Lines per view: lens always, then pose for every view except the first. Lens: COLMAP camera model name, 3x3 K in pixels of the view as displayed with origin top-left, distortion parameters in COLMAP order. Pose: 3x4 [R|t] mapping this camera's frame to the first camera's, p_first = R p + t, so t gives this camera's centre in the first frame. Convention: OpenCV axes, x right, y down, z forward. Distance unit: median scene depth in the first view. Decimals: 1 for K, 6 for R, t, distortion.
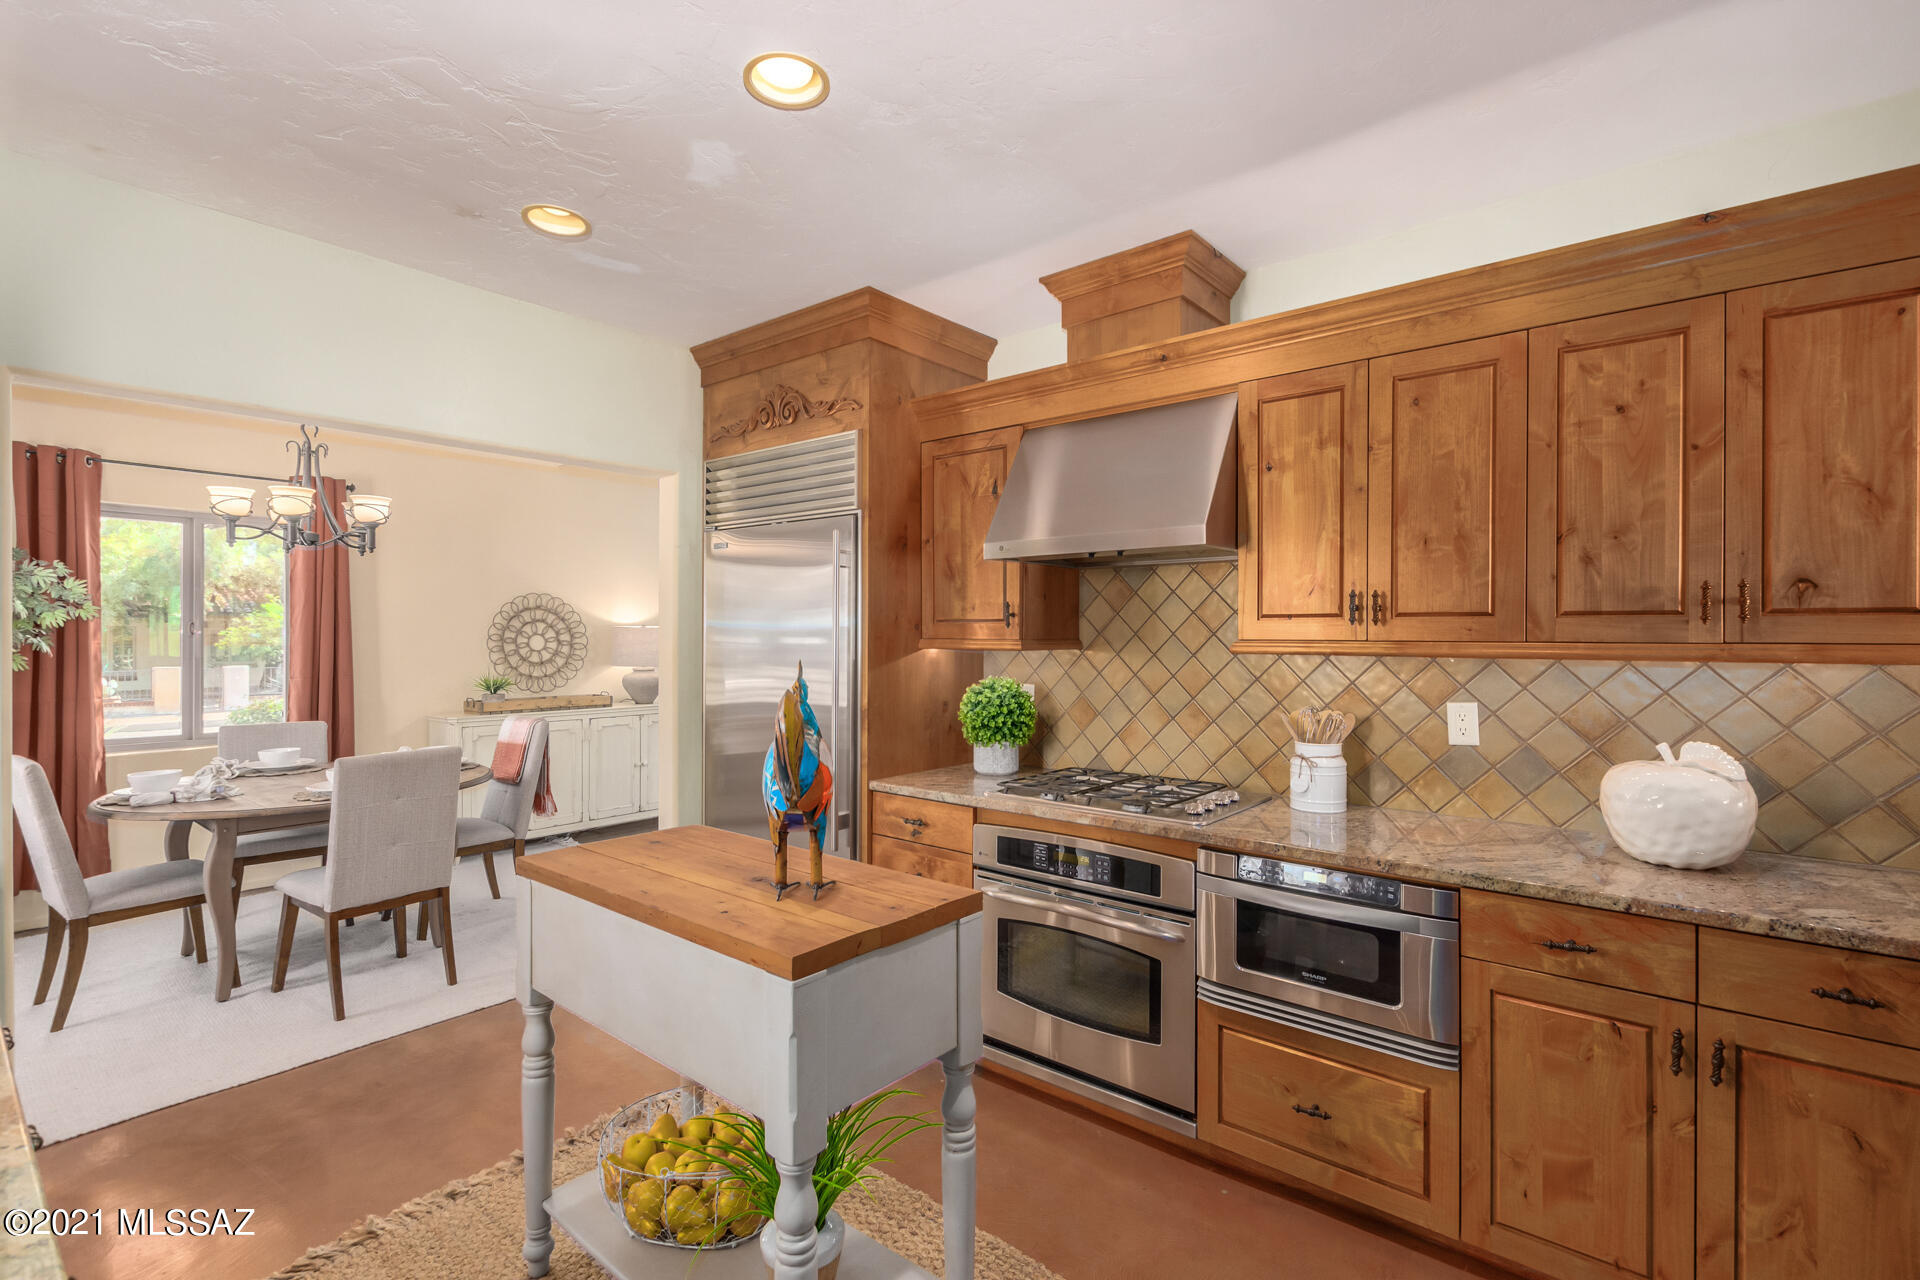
lens RADIAL K [[883.8, 0, 959.6], [0, 883.8, 628.7], [0, 0, 1]] dist [0.004176, 0.000313]
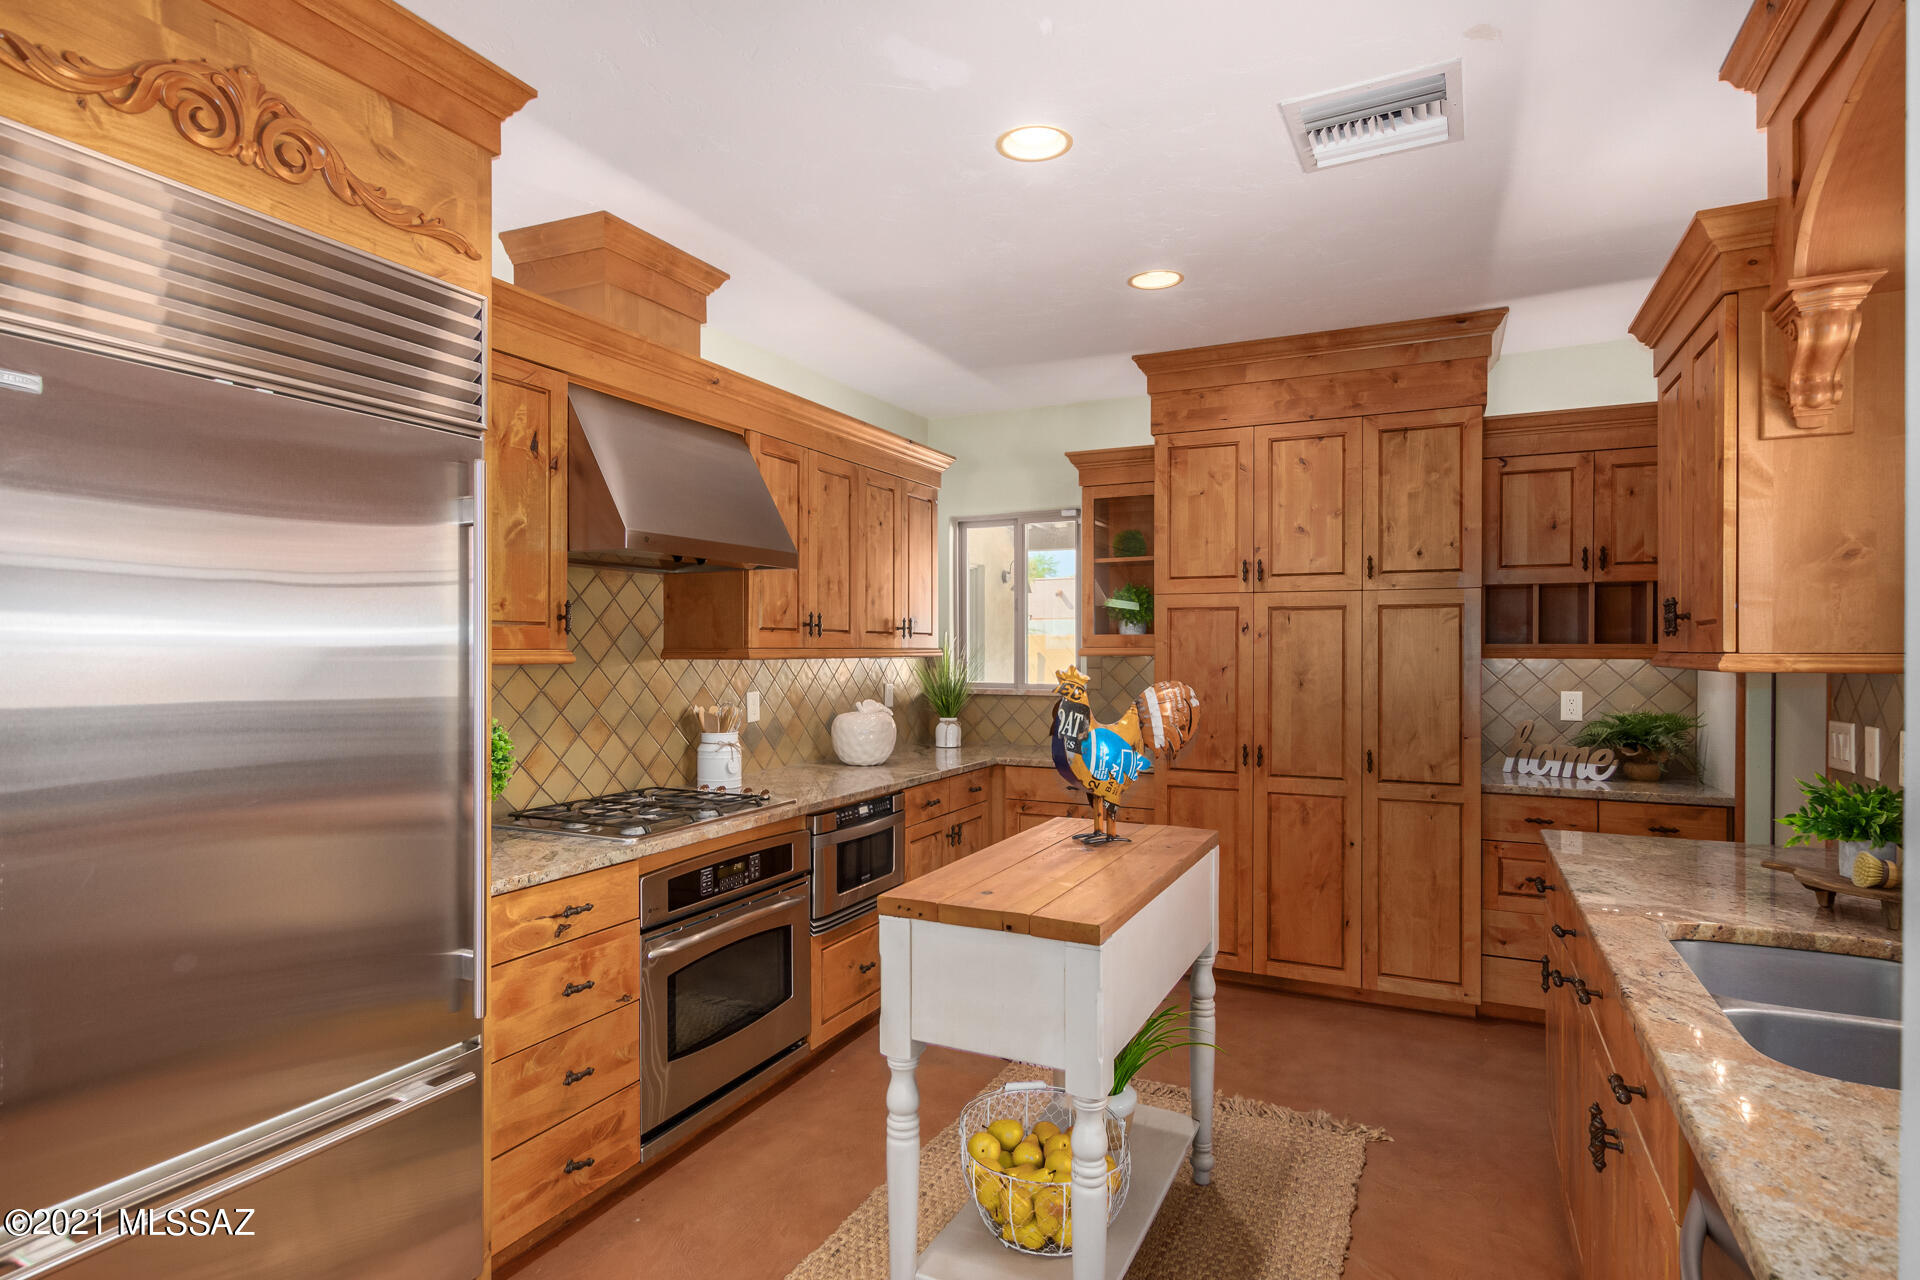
lens RADIAL K [[990.7, 0, 952.9], [0, 990.7, 657.9], [0, 0, 1]] dist [0.001753, -0.000072]
pose [[-0.232047, -0.011477, 0.972637, -0.880699], [-0.006039, 0.999928, 0.010358, 0.008600], [-0.972686, -0.003470, -0.232100, 0.891986]]
